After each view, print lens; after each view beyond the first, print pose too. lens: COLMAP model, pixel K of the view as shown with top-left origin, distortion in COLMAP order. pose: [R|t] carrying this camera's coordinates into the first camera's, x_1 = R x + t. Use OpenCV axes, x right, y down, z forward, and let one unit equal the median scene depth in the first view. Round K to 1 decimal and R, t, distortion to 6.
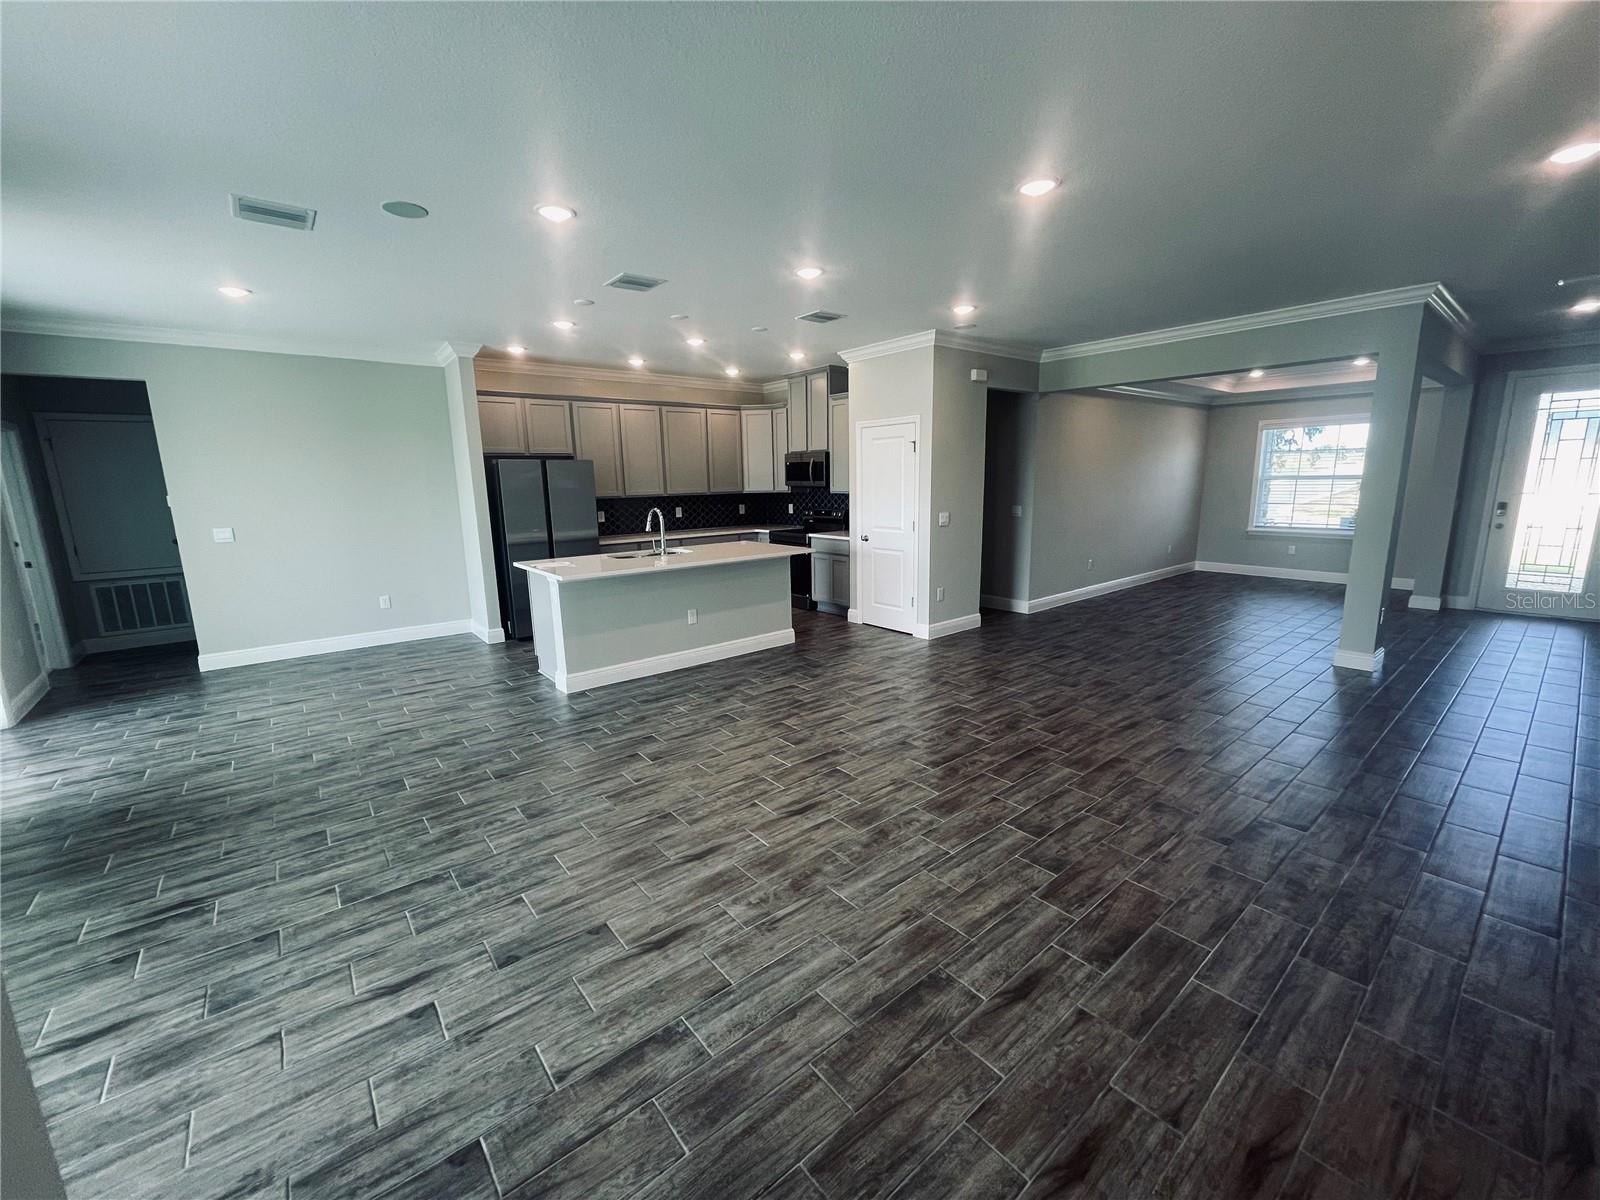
lens RADIAL K [[644.9, 0, 800.0], [0, 644.9, 600.0], [0, 0, 1]] dist [-0.001888, -0.000075]
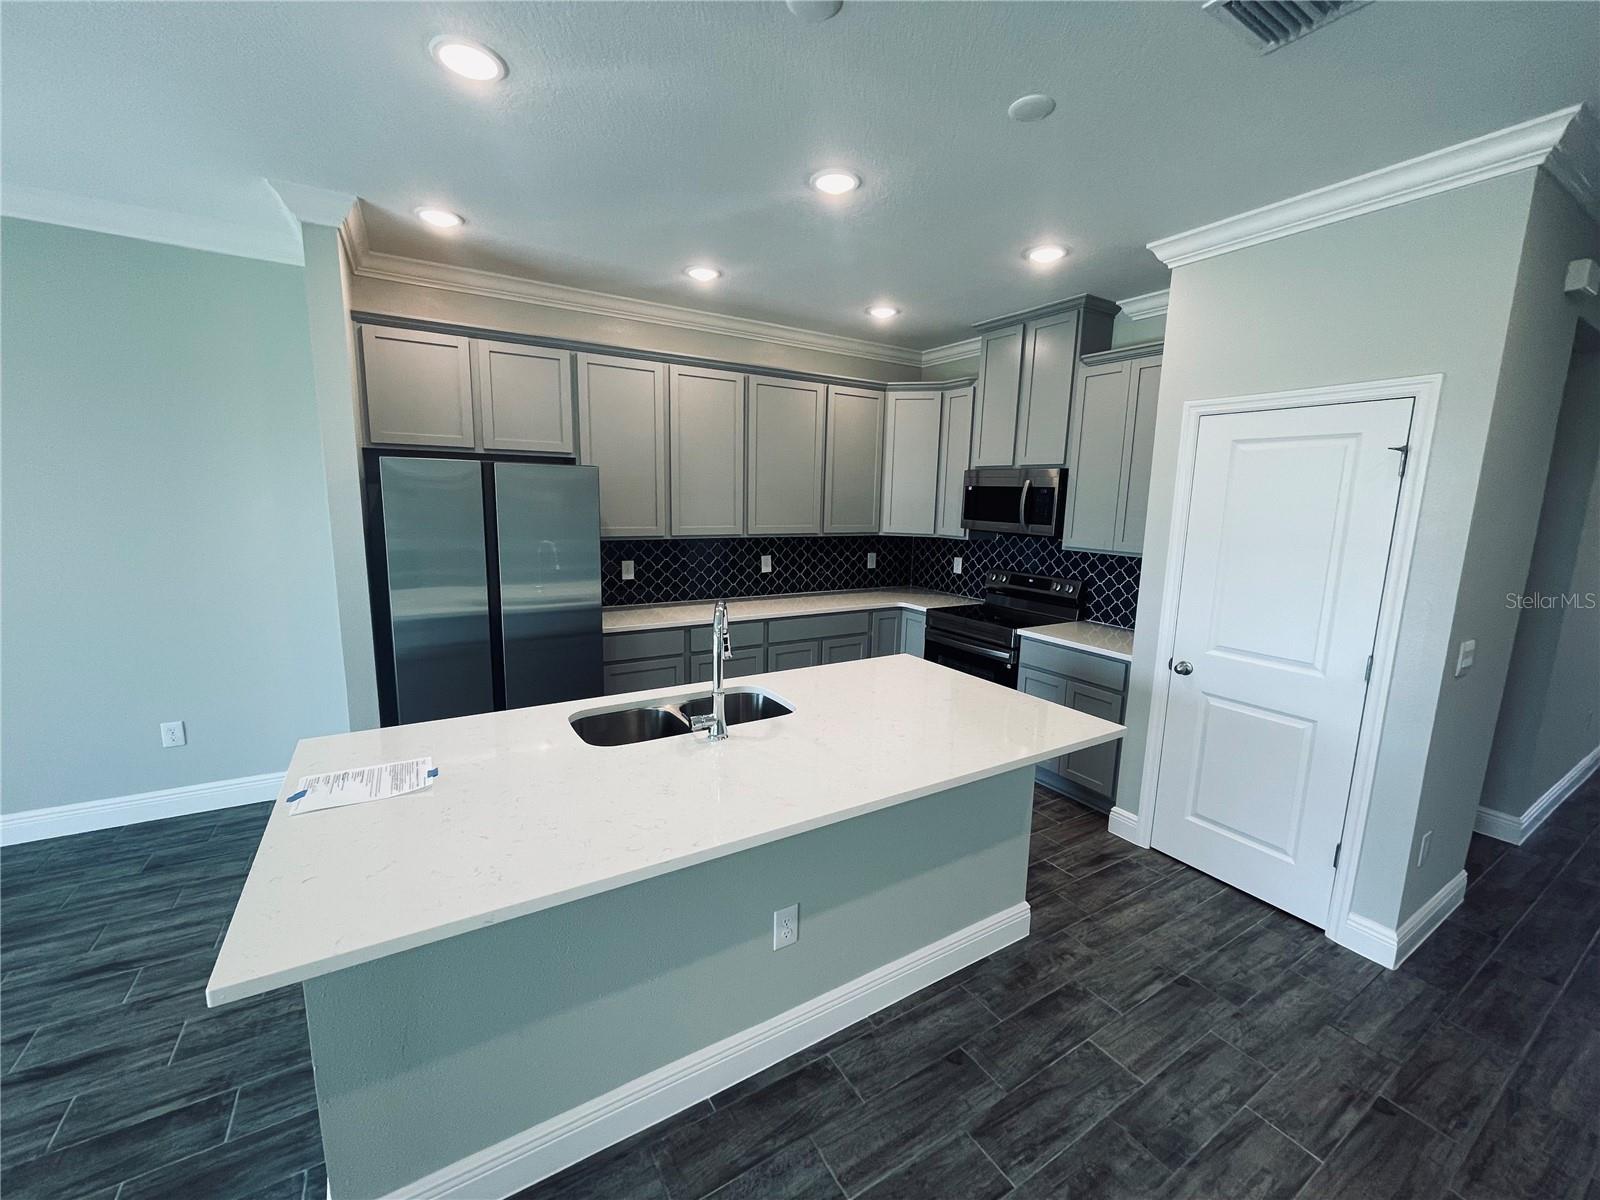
lens RADIAL K [[644.9, 0, 800.0], [0, 644.9, 600.0], [0, 0, 1]] dist [-0.001888, -0.000075]
pose [[0.990060, 0.062029, -0.126227, -0.089872], [-0.065663, 0.997533, -0.024827, -0.098604], [0.124376, 0.032869, 0.991691, 0.466071]]
